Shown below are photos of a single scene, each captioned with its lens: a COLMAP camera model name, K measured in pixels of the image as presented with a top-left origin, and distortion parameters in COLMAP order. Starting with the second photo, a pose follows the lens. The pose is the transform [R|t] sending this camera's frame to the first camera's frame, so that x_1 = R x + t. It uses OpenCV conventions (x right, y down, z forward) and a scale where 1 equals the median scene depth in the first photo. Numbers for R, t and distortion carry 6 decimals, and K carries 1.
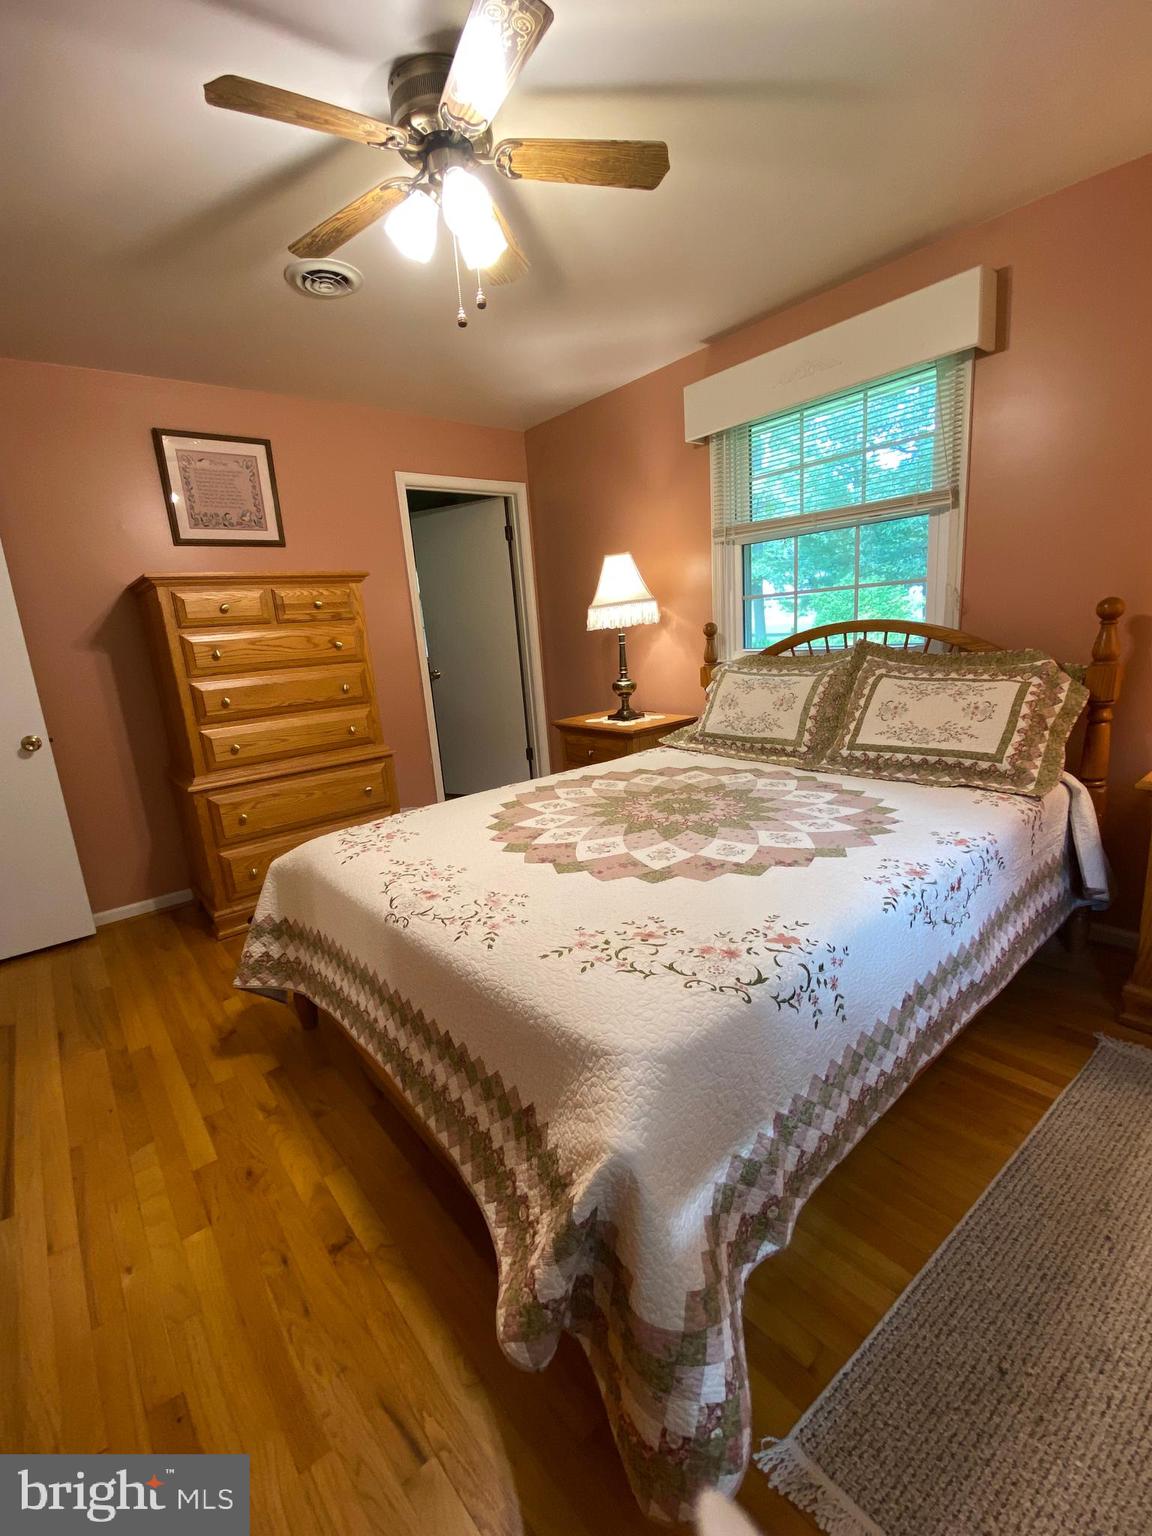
lens RADIAL K [[670.1, 0, 576.0], [0, 670.1, 768.0], [0, 0, 1]] dist [0.026146, -0.000007]
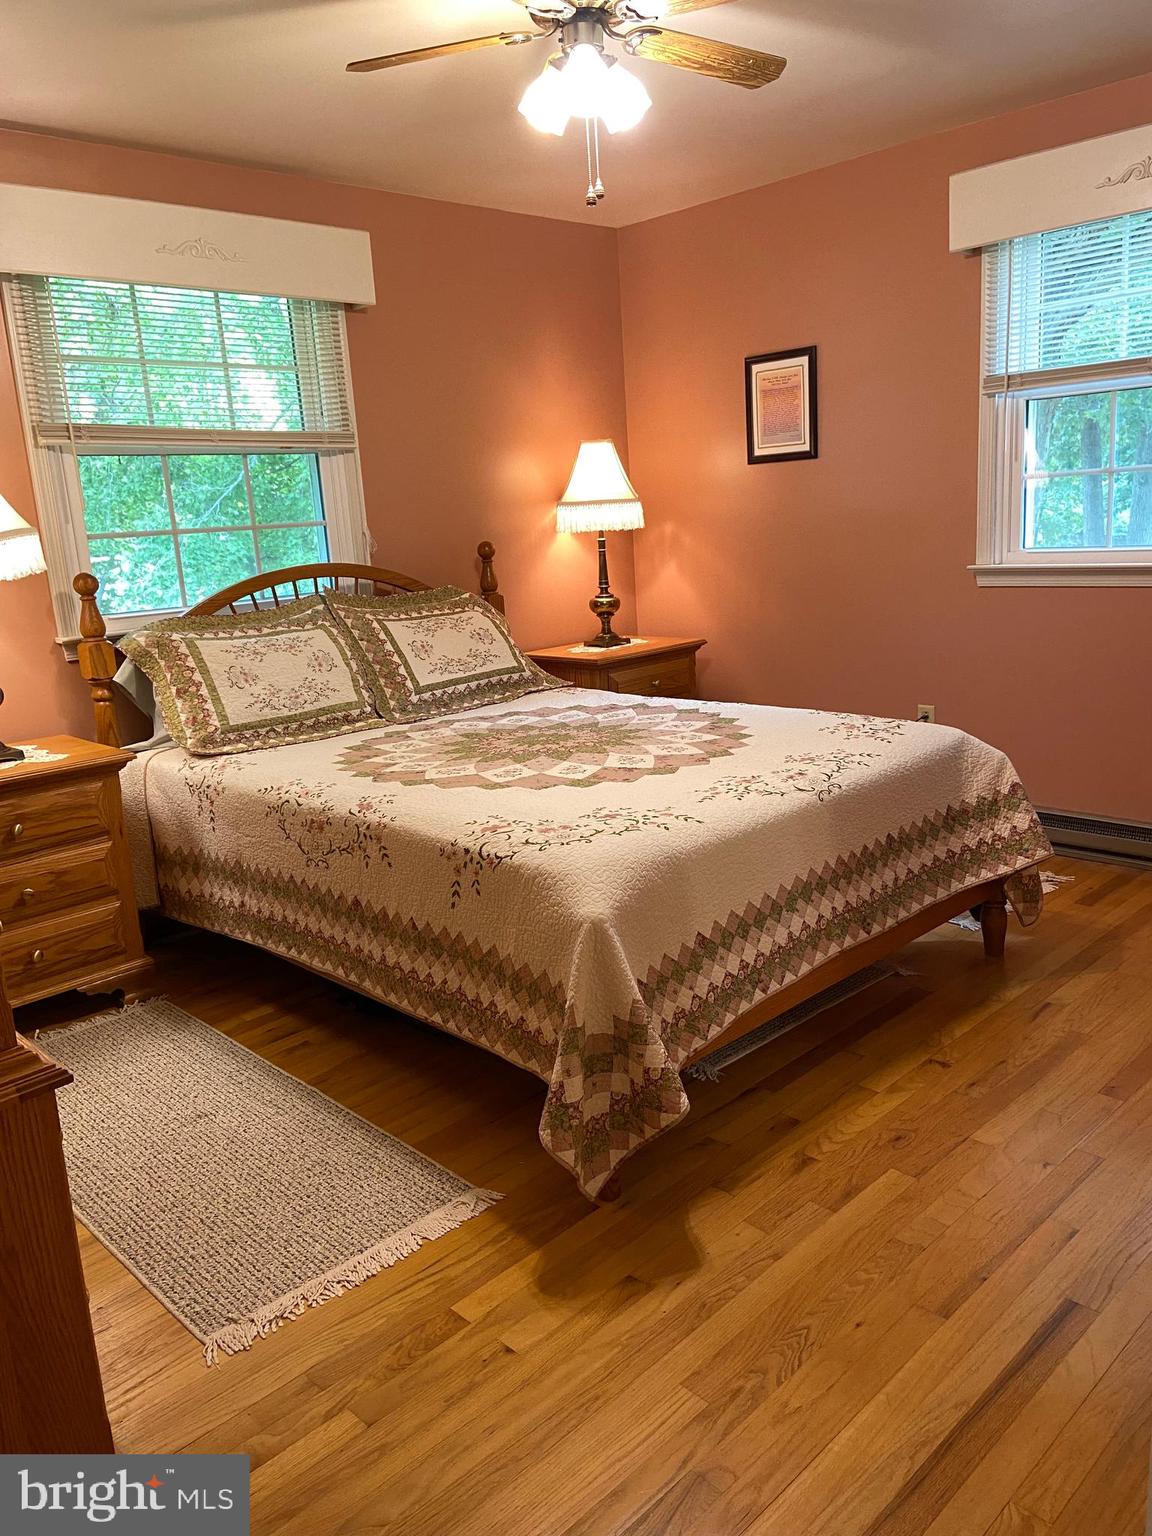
lens RADIAL K [[1156.7, 0, 576.0], [0, 1156.7, 768.0], [0, 0, 1]] dist [0.092519, 0.001888]
pose [[-0.062958, -0.140167, 0.988124, -1.233126], [0.284594, 0.946459, 0.152389, -0.114807], [-0.956579, 0.290808, -0.019697, 0.866929]]
